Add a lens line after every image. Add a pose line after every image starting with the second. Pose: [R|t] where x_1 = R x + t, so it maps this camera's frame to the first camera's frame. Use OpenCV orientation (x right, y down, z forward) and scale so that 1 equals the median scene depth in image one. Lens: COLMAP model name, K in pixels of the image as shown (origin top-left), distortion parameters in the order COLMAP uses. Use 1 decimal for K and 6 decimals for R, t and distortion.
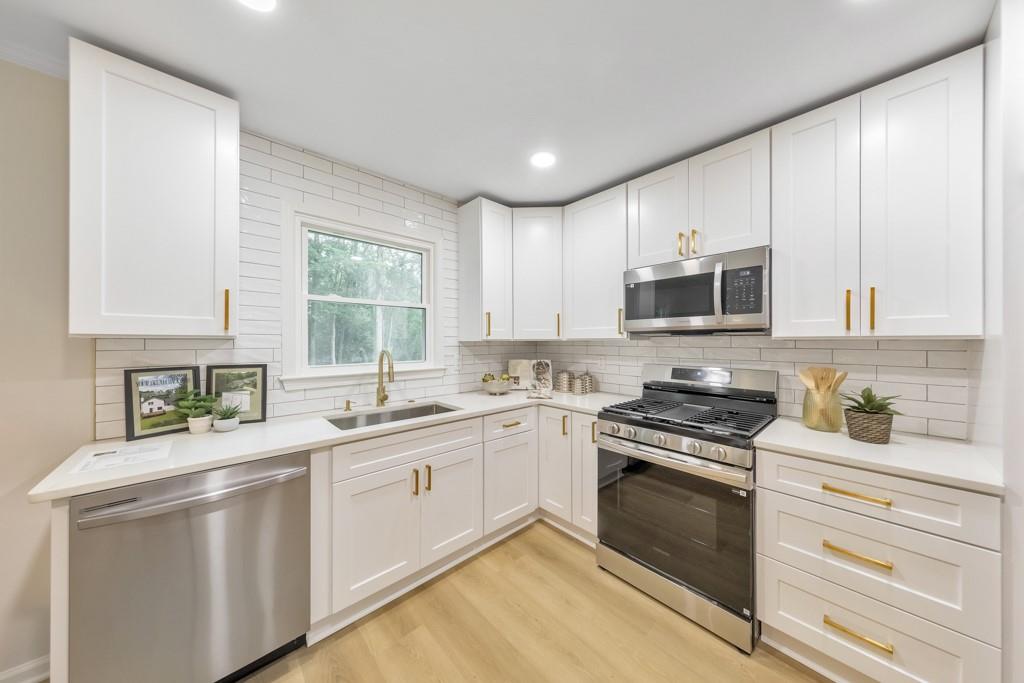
lens RADIAL K [[325.6, 0, 508.6], [0, 325.6, 336.7], [0, 0, 1]] dist [0.006145, -0.000423]
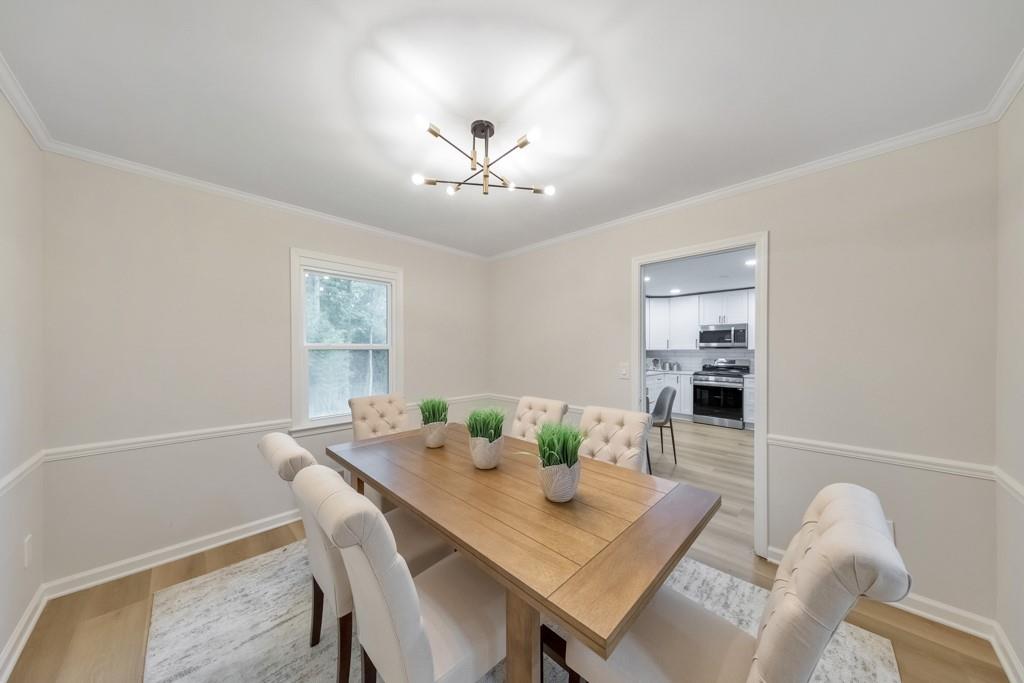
lens RADIAL K [[325.6, 0, 514.9], [0, 325.6, 345.7], [0, 0, 1]] dist [0.006145, -0.000423]
pose [[0.998659, 0.008258, 0.051099, -2.004354], [-0.008085, 0.999961, -0.003600, -0.004635], [-0.051127, 0.003182, 0.998687, -2.539770]]
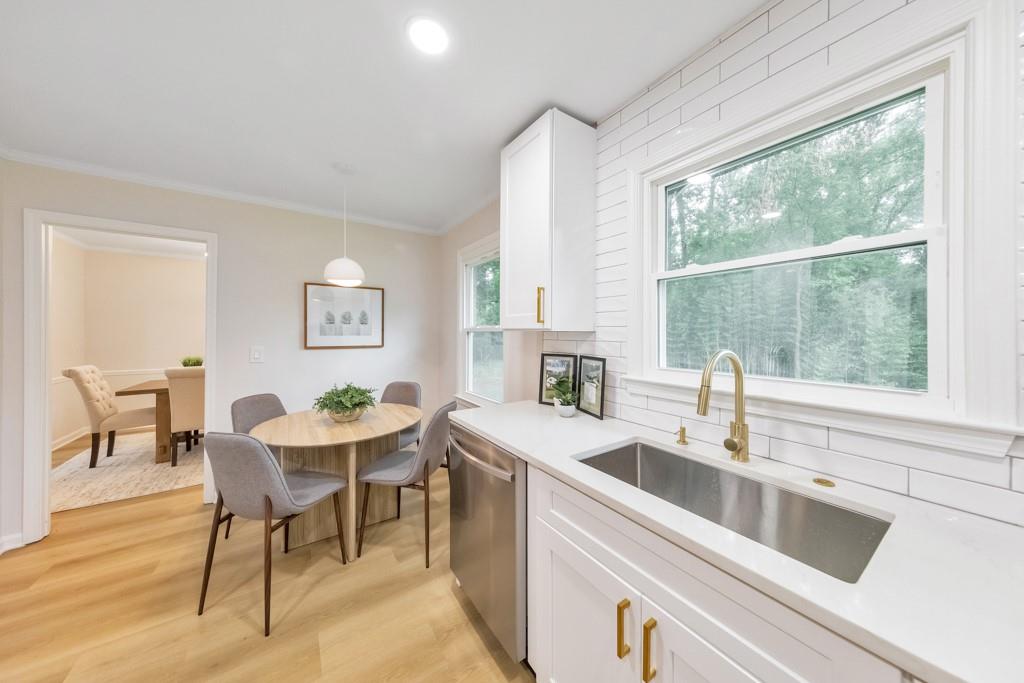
lens RADIAL K [[325.6, 0, 510.3], [0, 325.6, 340.4], [0, 0, 1]] dist [0.006145, -0.000423]
pose [[-0.147521, -0.001145, -0.989058, 0.196602], [-0.013761, 0.999905, 0.000895, 0.033787], [0.988963, 0.013743, -0.147523, 0.807209]]
